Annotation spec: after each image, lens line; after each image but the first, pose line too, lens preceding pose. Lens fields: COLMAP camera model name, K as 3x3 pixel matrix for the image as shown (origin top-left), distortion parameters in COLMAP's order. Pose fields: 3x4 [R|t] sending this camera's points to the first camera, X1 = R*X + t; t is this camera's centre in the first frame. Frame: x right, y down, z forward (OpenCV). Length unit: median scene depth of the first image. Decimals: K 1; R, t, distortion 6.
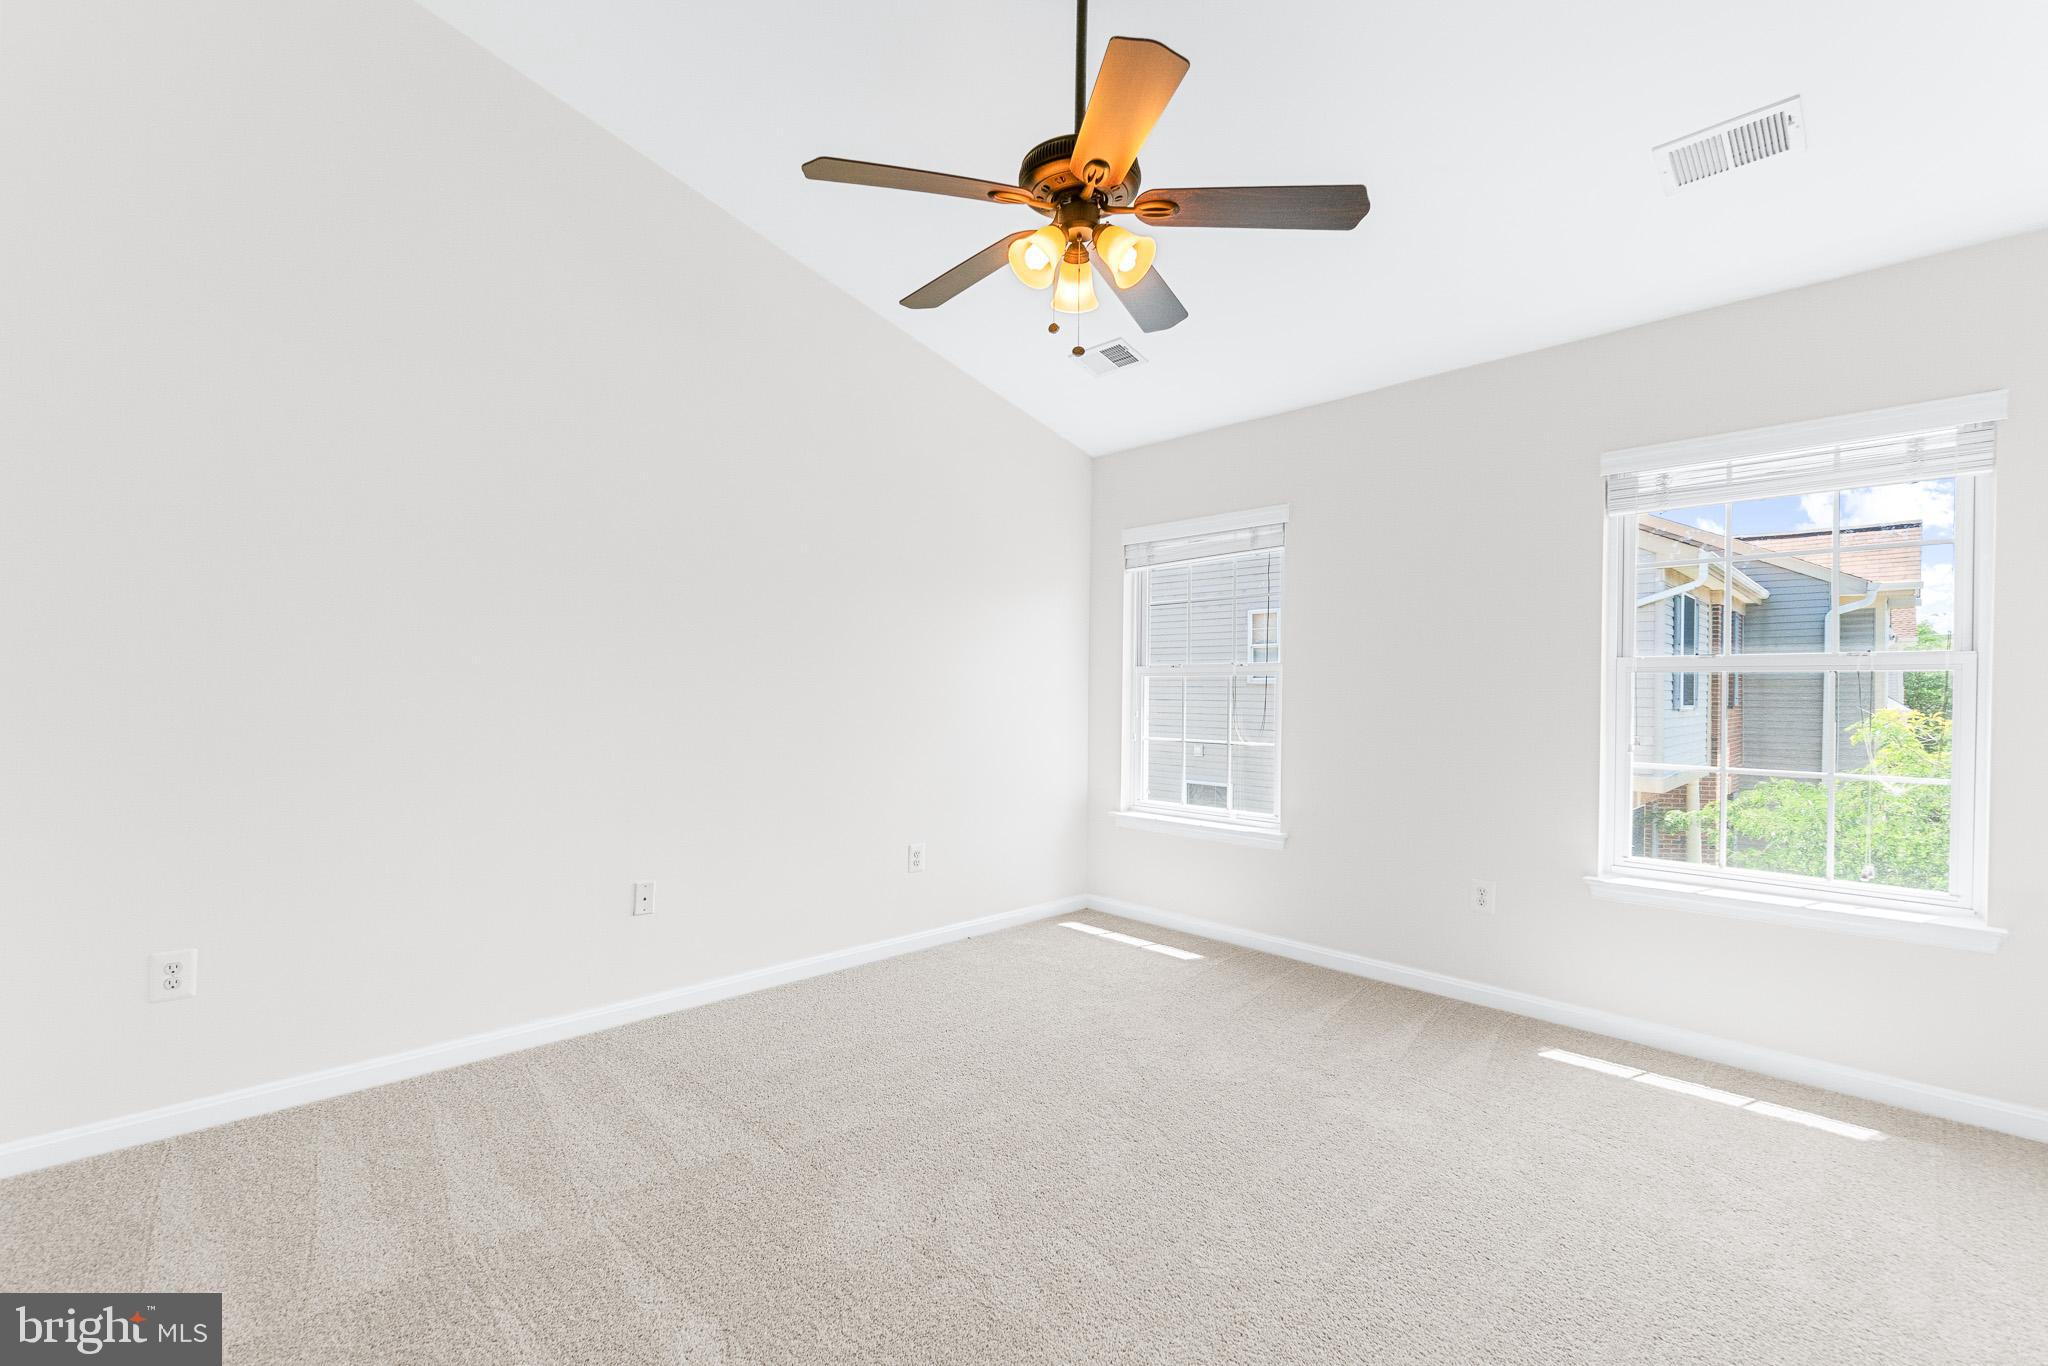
lens RADIAL K [[890.9, 0, 1024.4], [0, 890.9, 691.5], [0, 0, 1]] dist [-0.000517, -0.000151]
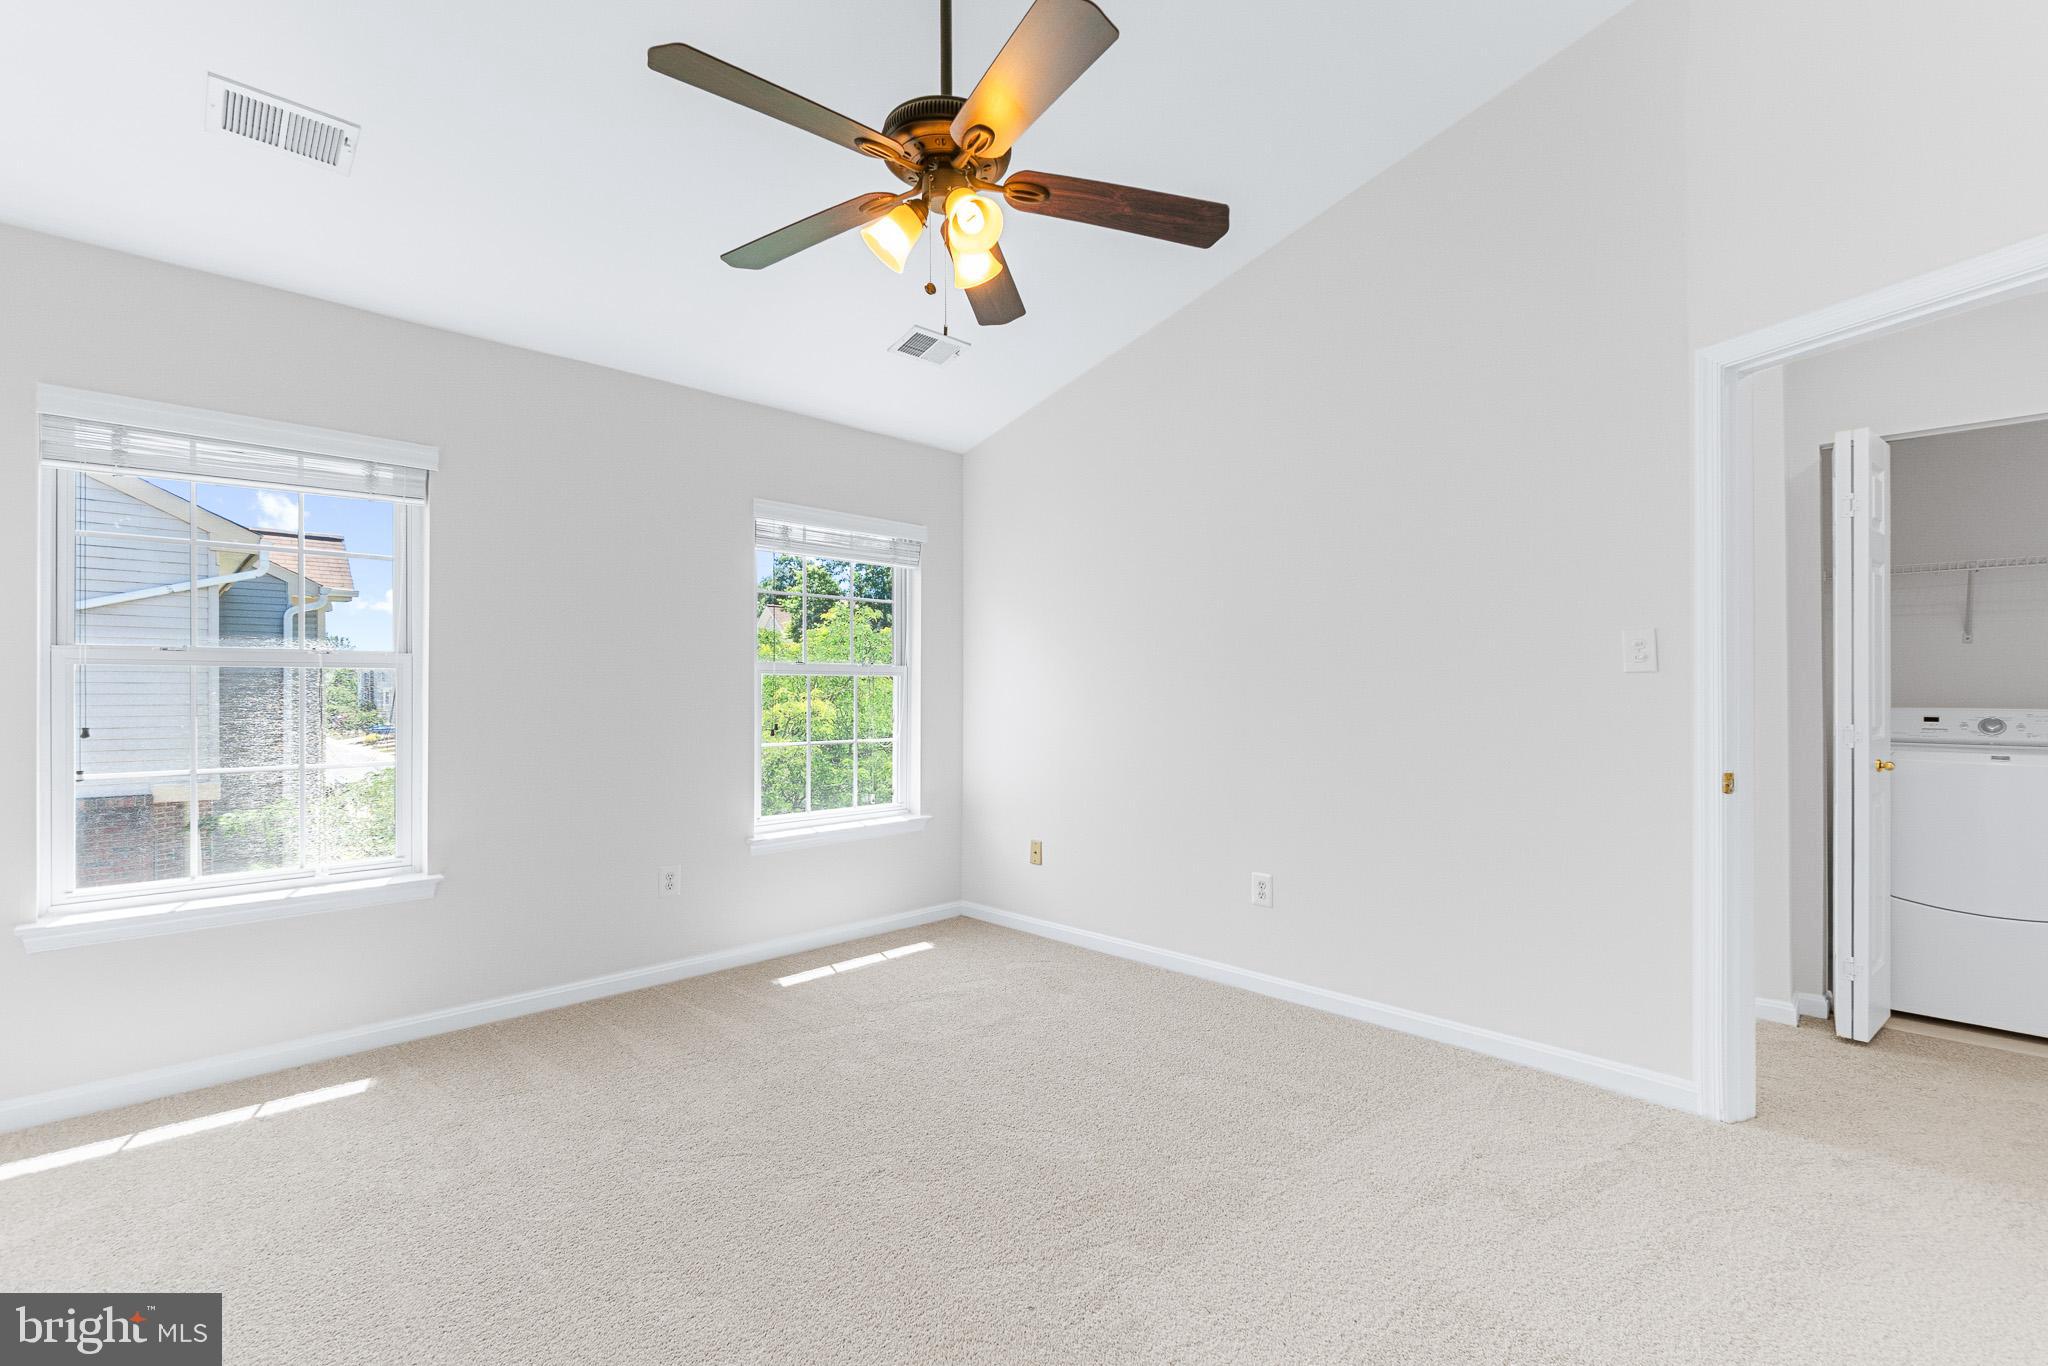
lens RADIAL K [[890.9, 0, 1024.4], [0, 890.9, 691.5], [0, 0, 1]] dist [-0.000517, -0.000151]
pose [[-0.007748, -0.003873, 0.999962, -0.284913], [-0.001861, 0.999991, 0.003859, -0.000651], [-0.999968, -0.001831, -0.007755, 0.300223]]
